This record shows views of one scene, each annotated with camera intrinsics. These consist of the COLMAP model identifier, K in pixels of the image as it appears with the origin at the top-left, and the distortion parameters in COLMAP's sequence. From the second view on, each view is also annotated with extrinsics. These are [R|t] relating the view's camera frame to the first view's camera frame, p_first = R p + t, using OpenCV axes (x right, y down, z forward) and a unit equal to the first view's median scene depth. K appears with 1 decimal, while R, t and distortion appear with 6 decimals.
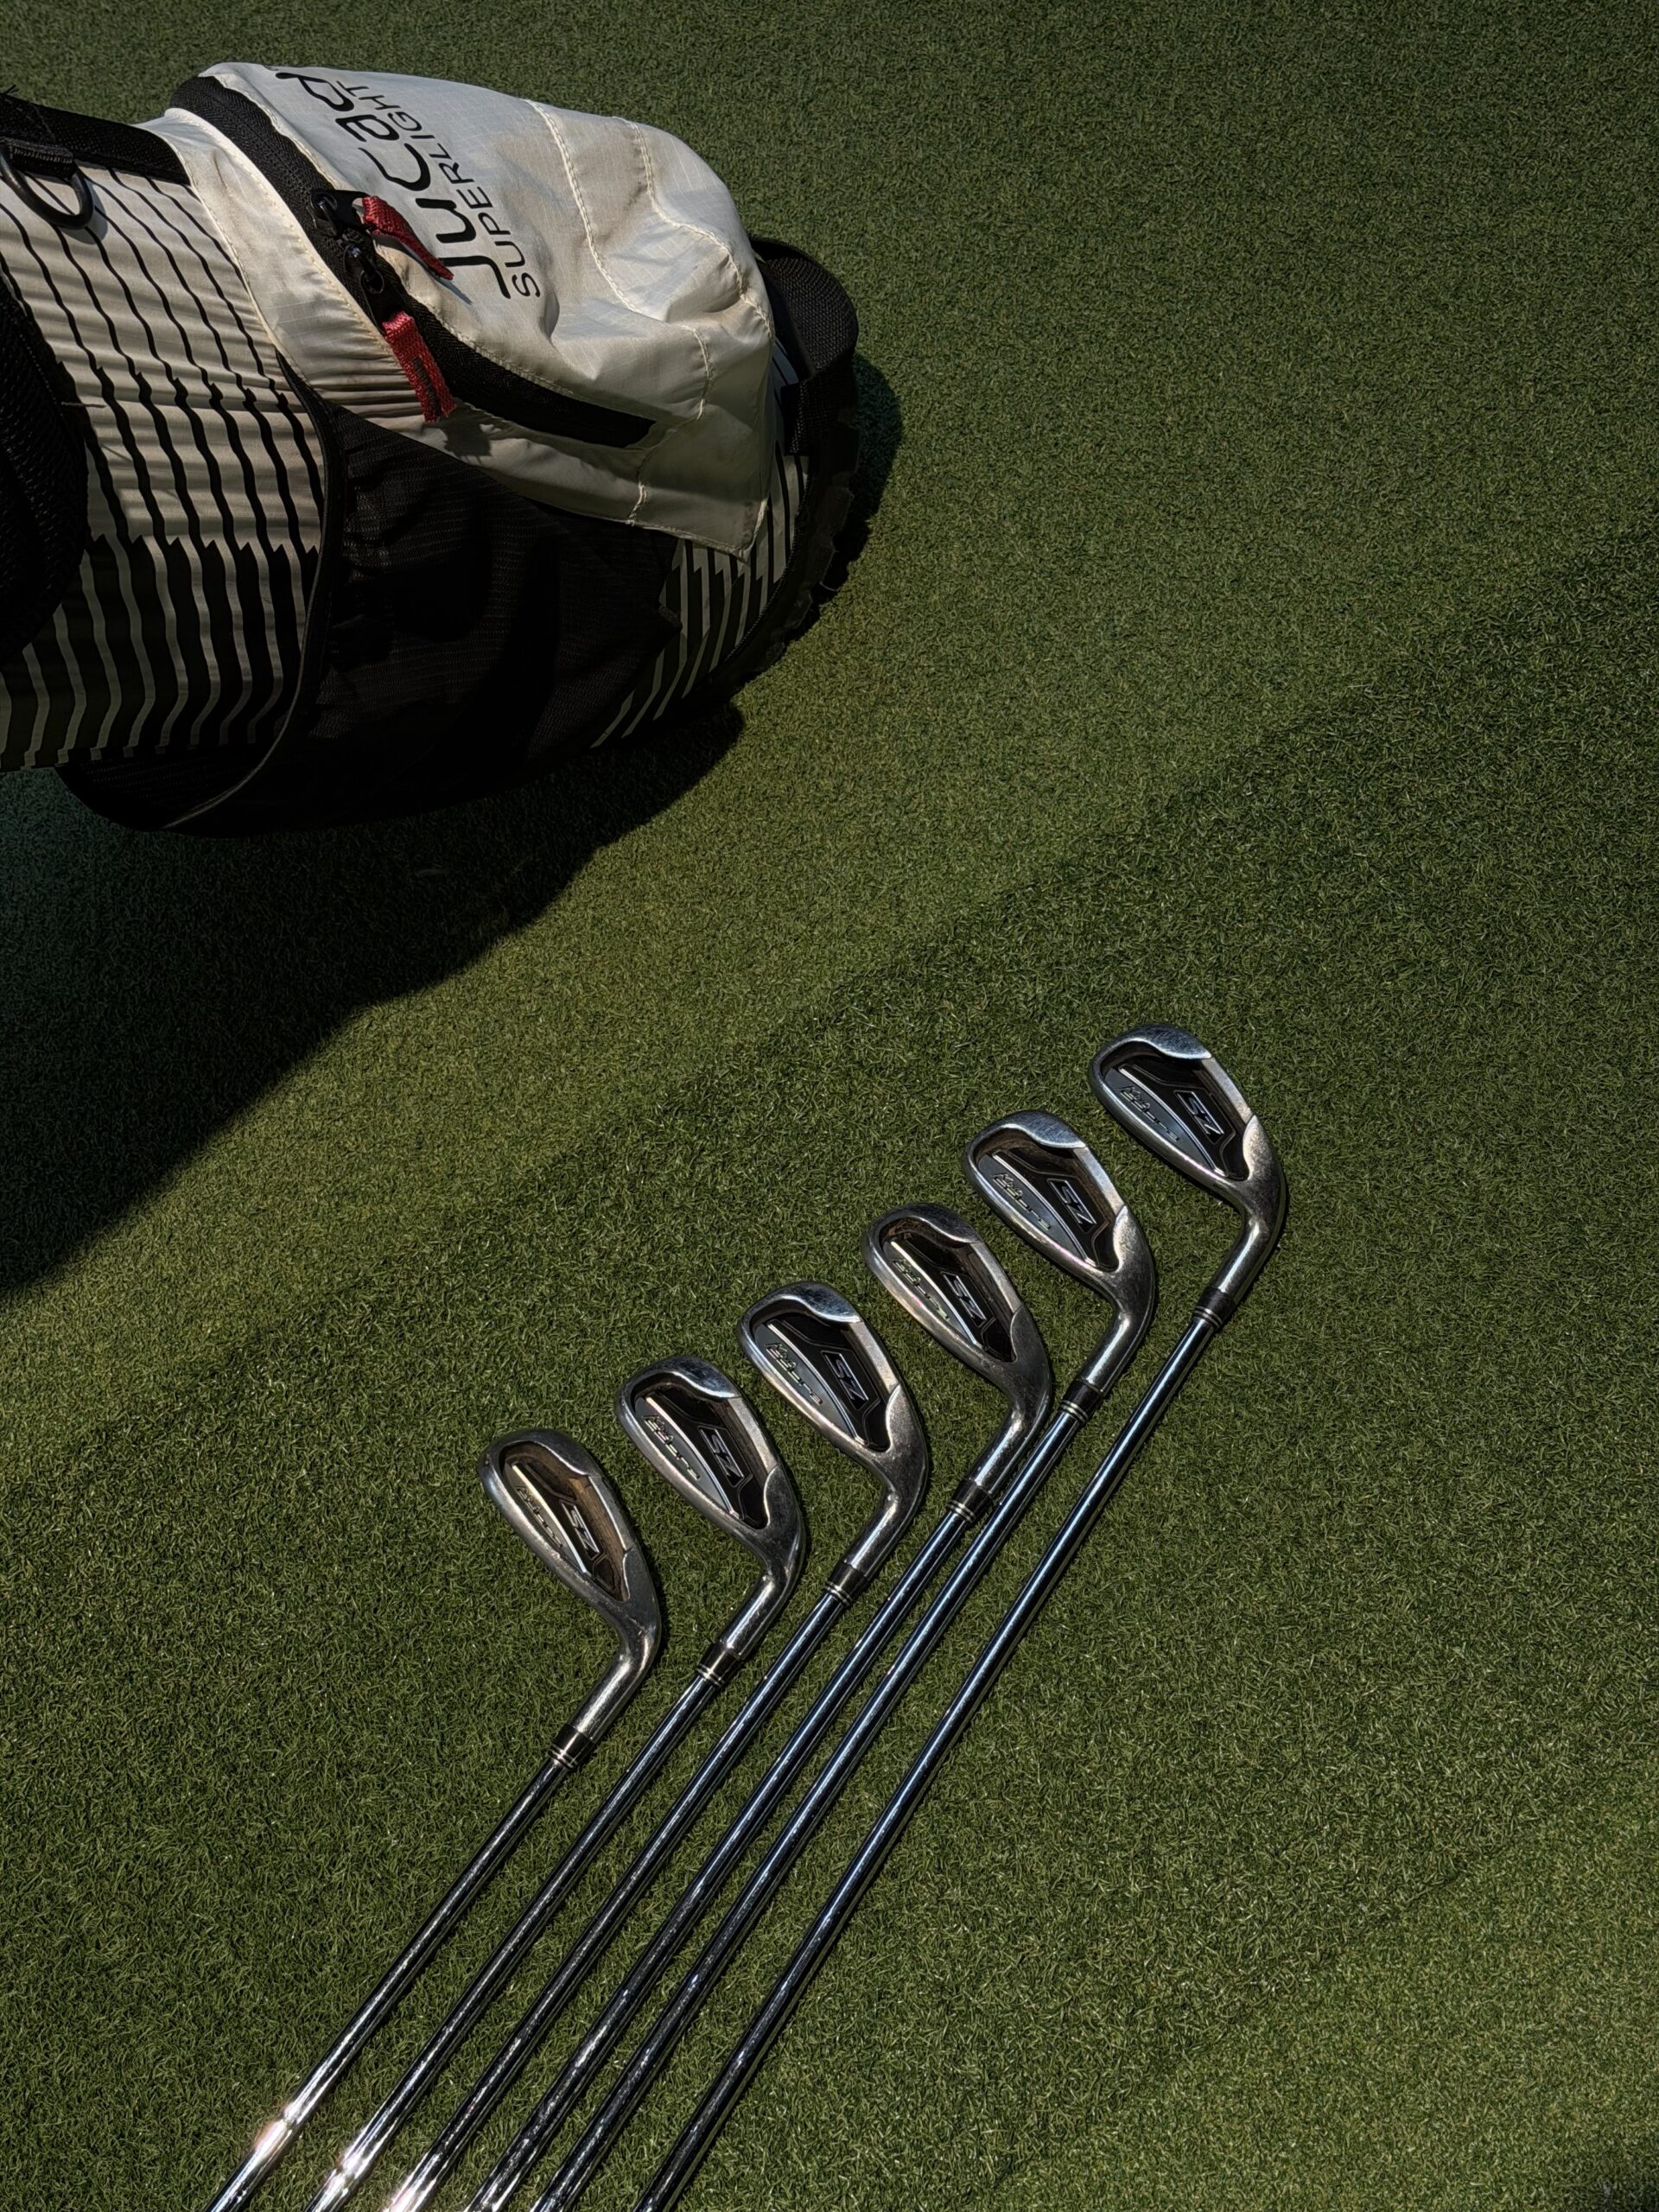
lens RADIAL K [[3085.9, 0, 829.5], [0, 3085.9, 1106.0], [0, 0, 1]] dist [0.143613, -0.146093]
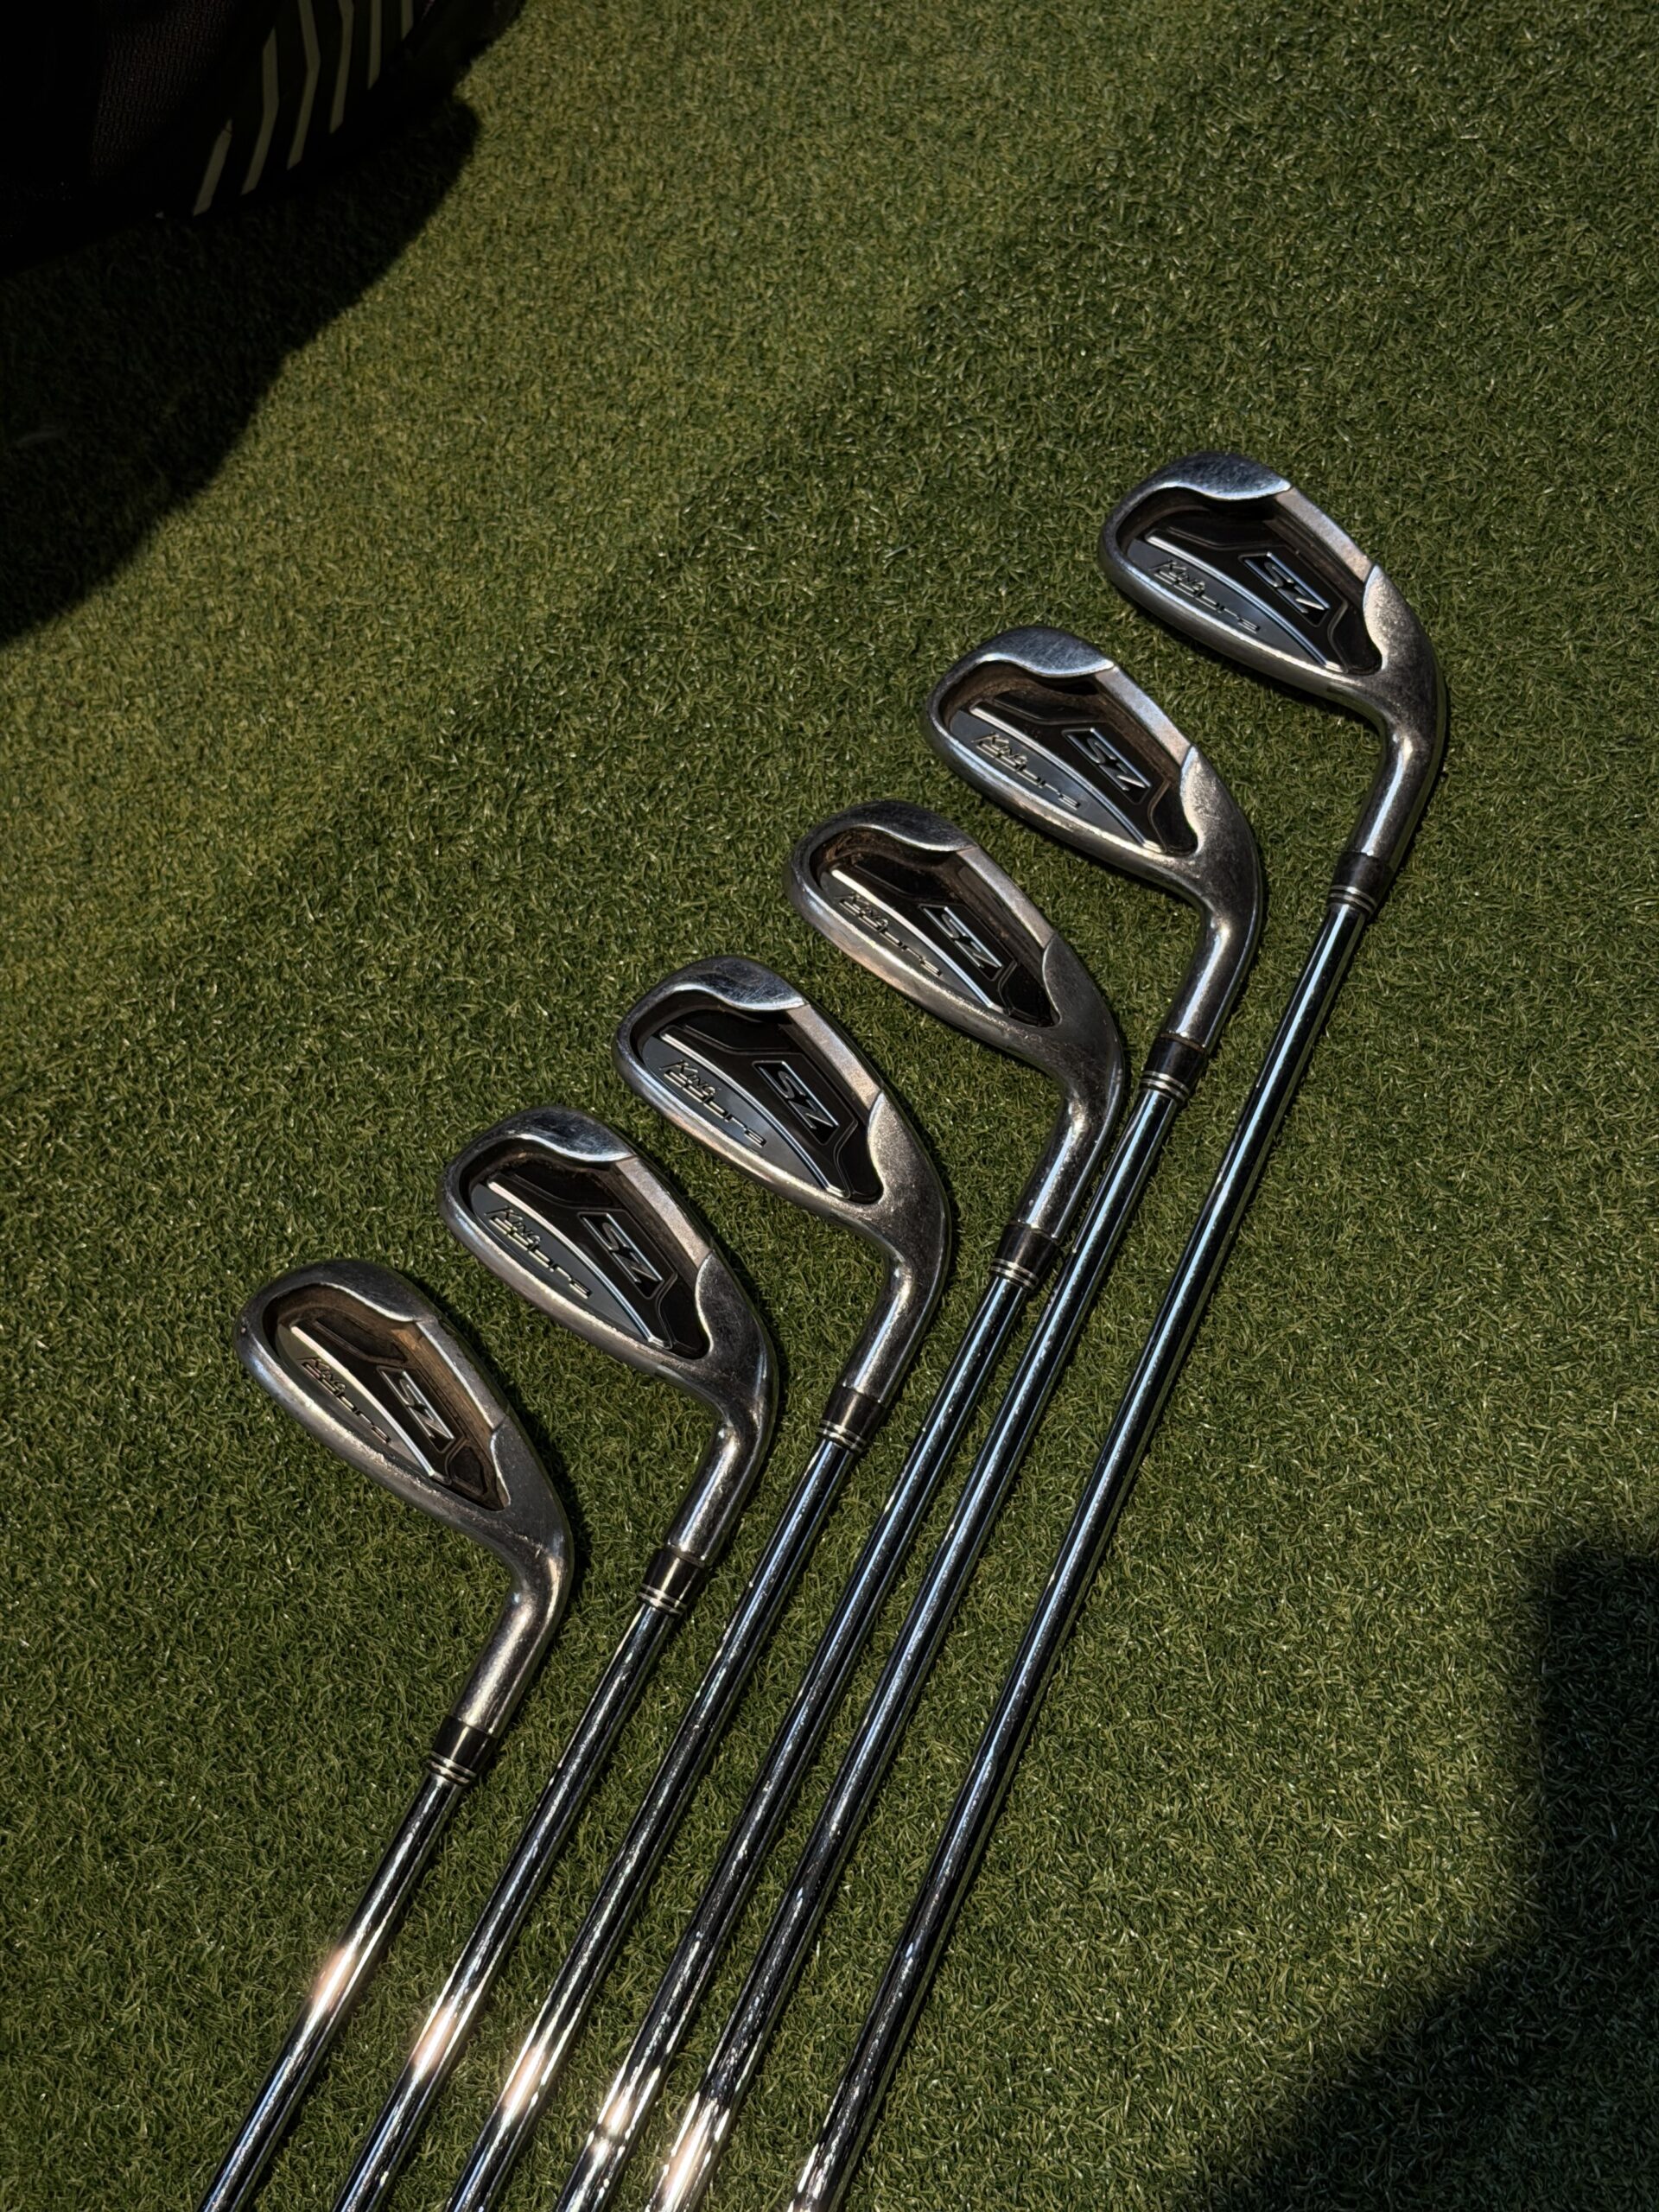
lens RADIAL K [[3085.9, 0, 829.5], [0, 3085.9, 1106.0], [0, 0, 1]] dist [0.143613, -0.146093]
pose [[0.984531, -0.173725, -0.022777, 0.025548], [0.175019, 0.981201, 0.081316, 0.039718], [0.008222, -0.084044, 0.996428, 0.373802]]
